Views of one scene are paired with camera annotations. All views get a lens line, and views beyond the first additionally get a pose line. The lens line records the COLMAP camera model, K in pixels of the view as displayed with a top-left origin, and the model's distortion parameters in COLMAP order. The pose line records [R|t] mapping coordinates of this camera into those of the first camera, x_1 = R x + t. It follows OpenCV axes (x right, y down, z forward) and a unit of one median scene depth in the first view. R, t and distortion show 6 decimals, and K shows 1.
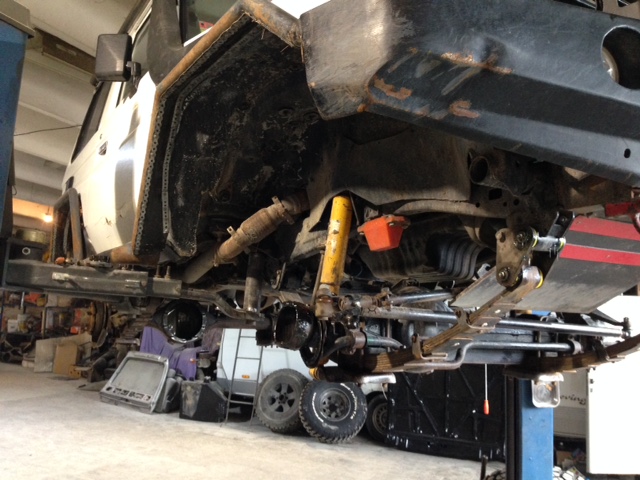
lens RADIAL K [[603.8, 0, 317.5], [0, 603.8, 240.4], [0, 0, 1]] dist [0.146382, -0.326329]
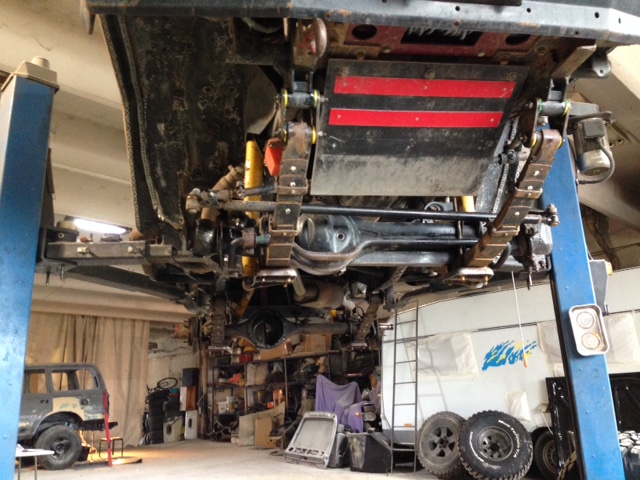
lens RADIAL K [[603.8, 0, 317.5], [0, 603.8, 240.4], [0, 0, 1]] dist [0.146382, -0.326329]
pose [[0.928879, -0.173249, -0.327367, 0.130921], [0.121593, 0.977510, -0.172308, 0.086509], [0.349857, 0.120247, 0.929054, -0.019172]]
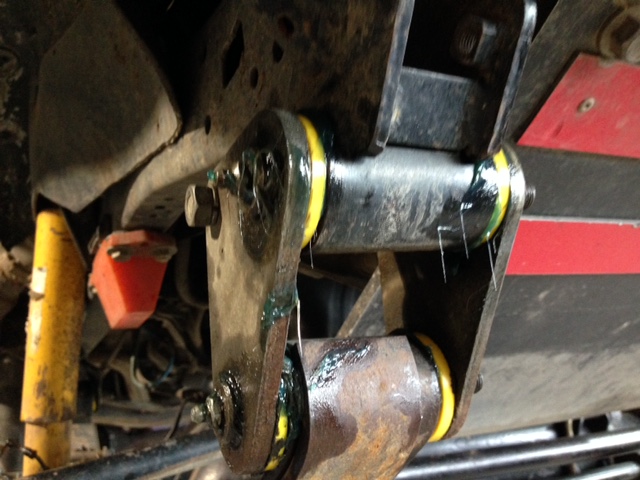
lens RADIAL K [[603.8, 0, 317.5], [0, 603.8, 240.4], [0, 0, 1]] dist [0.146382, -0.326329]
pose [[0.987791, -0.145324, -0.056119, 0.061167], [0.138623, 0.984330, -0.108989, 0.005337], [0.071078, 0.099879, 0.992458, 0.141448]]
